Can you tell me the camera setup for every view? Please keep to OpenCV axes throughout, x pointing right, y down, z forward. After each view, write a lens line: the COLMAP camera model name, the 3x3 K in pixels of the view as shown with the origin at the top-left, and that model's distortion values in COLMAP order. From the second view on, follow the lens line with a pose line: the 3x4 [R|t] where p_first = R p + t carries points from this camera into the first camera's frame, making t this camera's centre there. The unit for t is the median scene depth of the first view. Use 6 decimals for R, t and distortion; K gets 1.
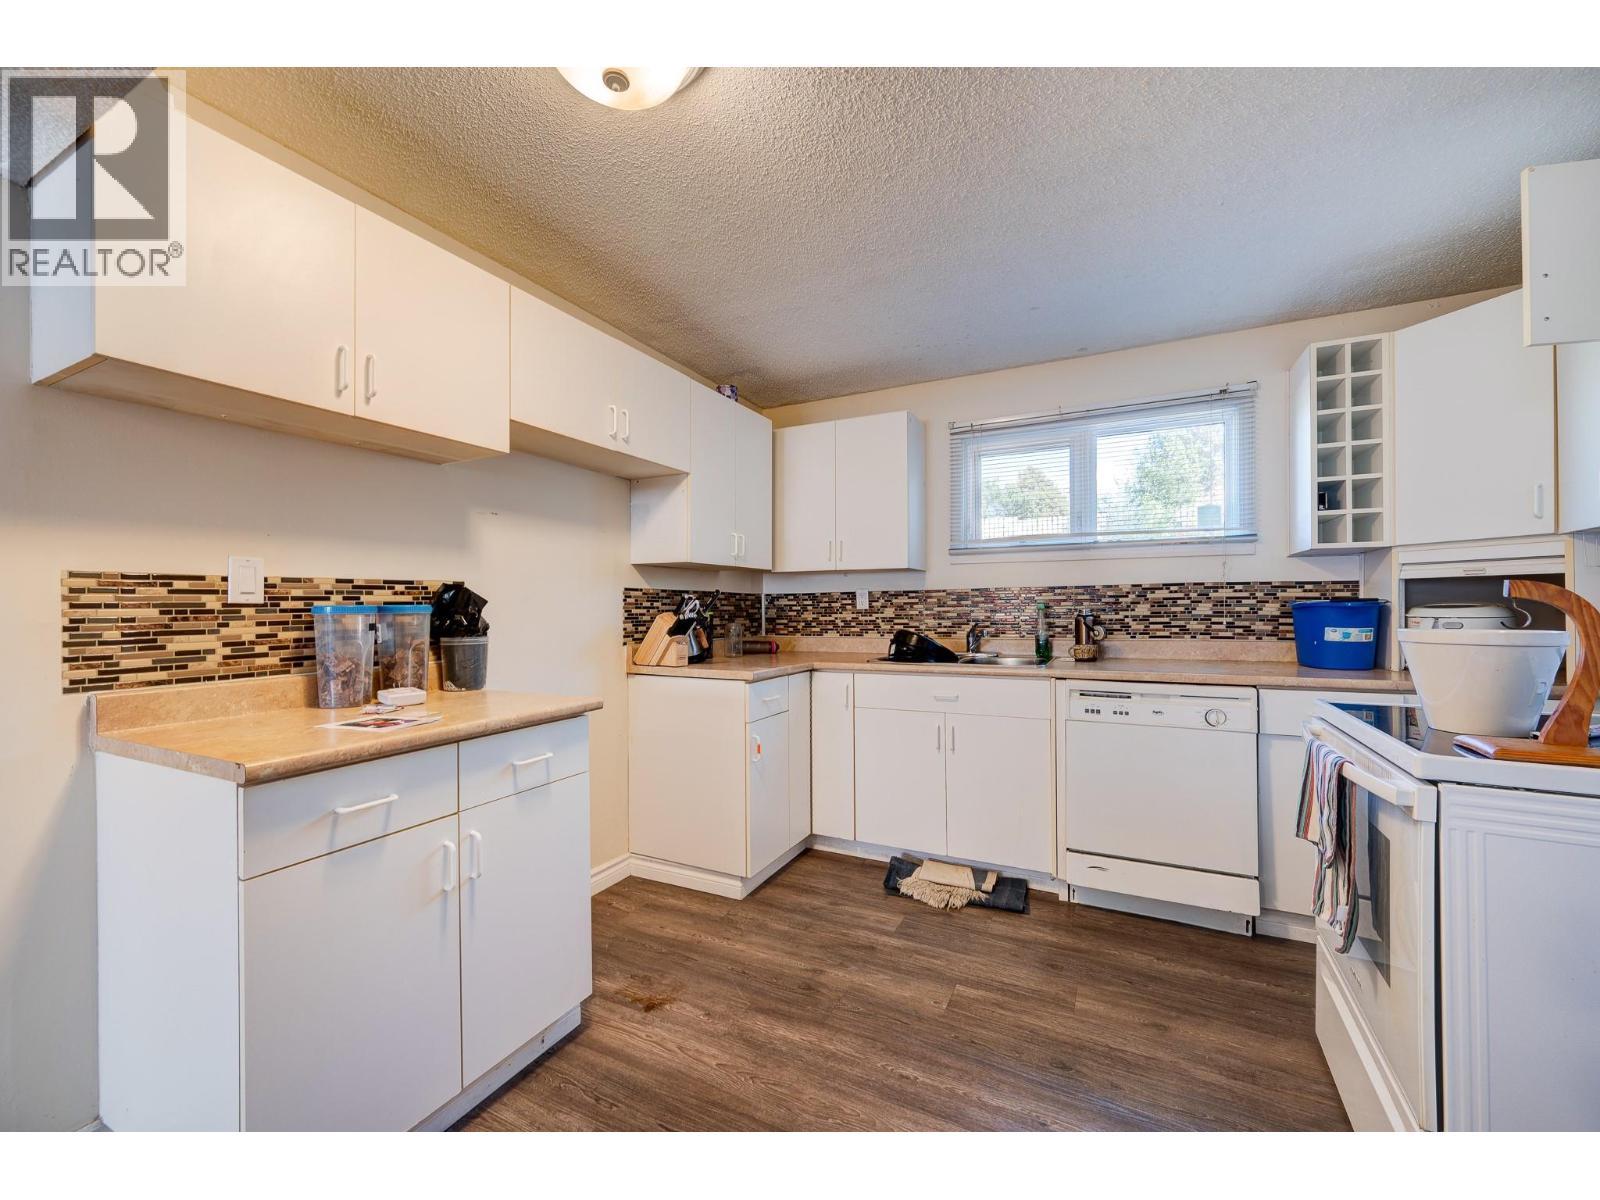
lens RADIAL K [[628.8, 0, 810.3], [0, 628.8, 599.5], [0, 0, 1]] dist [-0.000356, 0.000150]
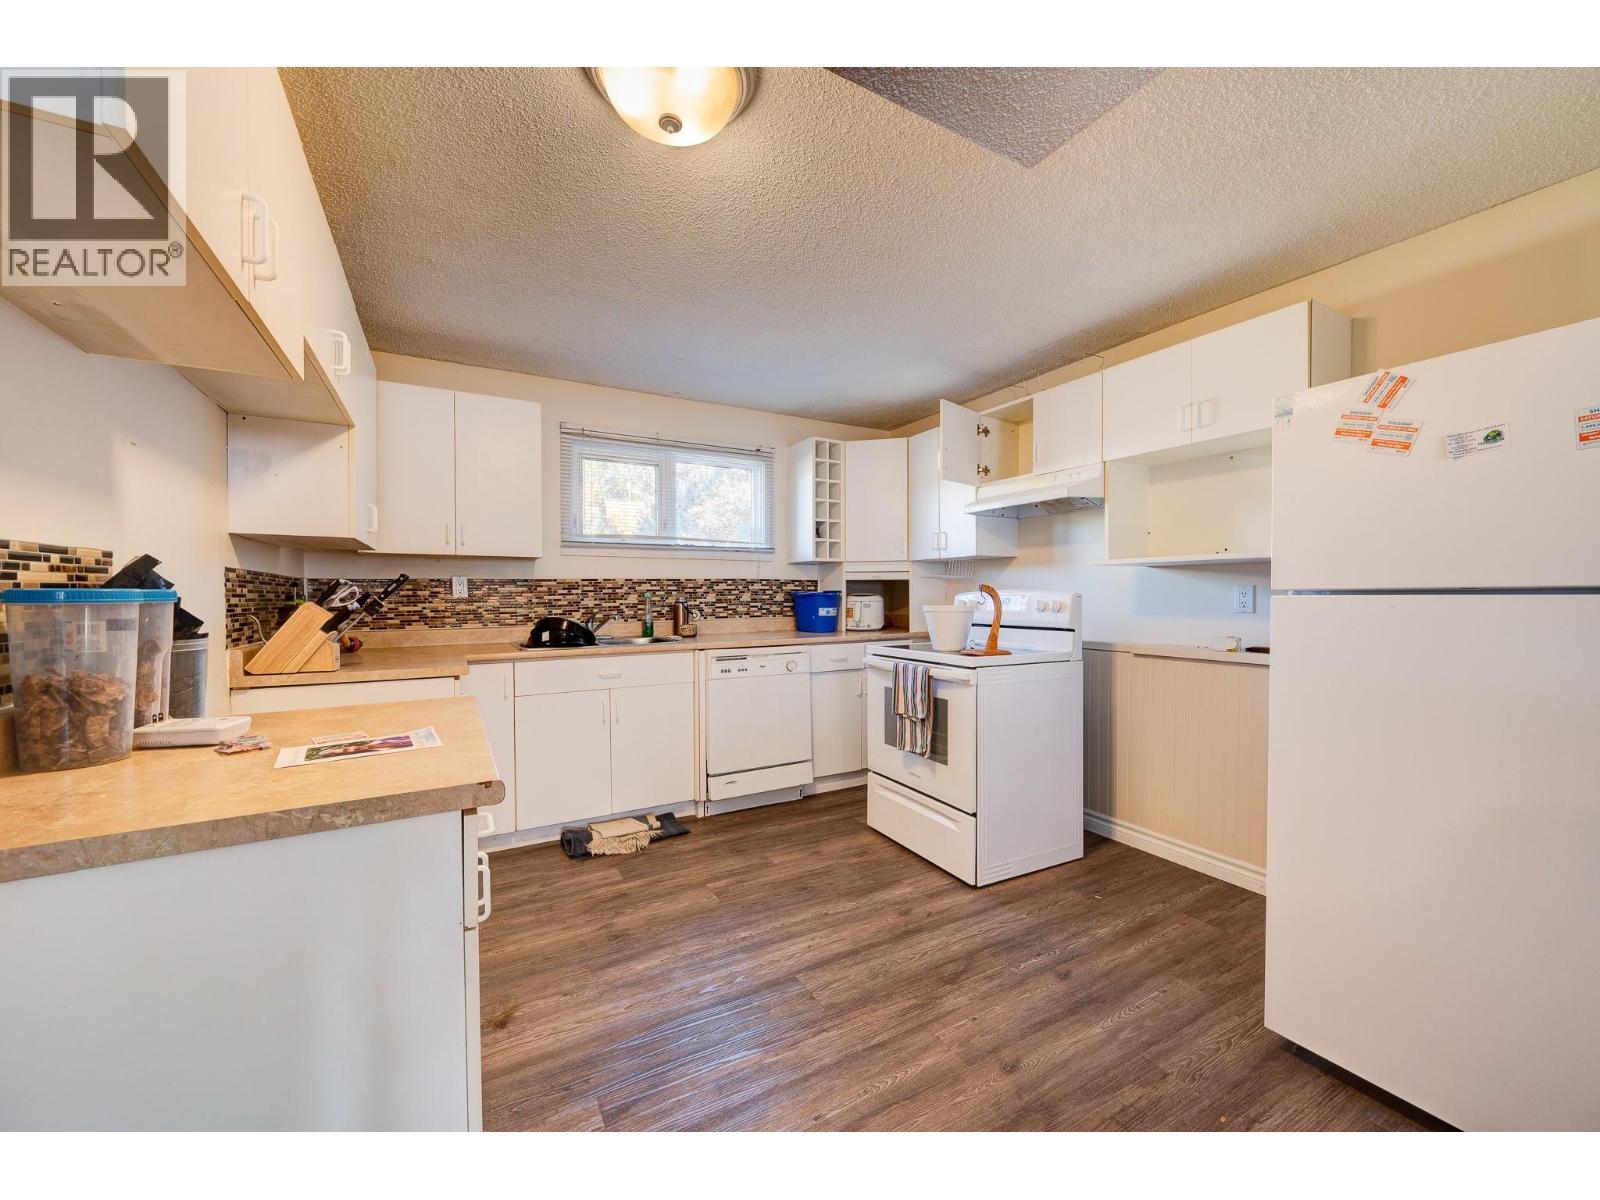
lens RADIAL K [[628.8, 0, 802.9], [0, 628.8, 599.4], [0, 0, 1]] dist [-0.000356, 0.000150]
pose [[0.561233, -0.003811, 0.827649, -0.771806], [-0.008507, 0.999910, 0.010373, 0.006724], [-0.827614, -0.012862, 0.561150, 0.116509]]
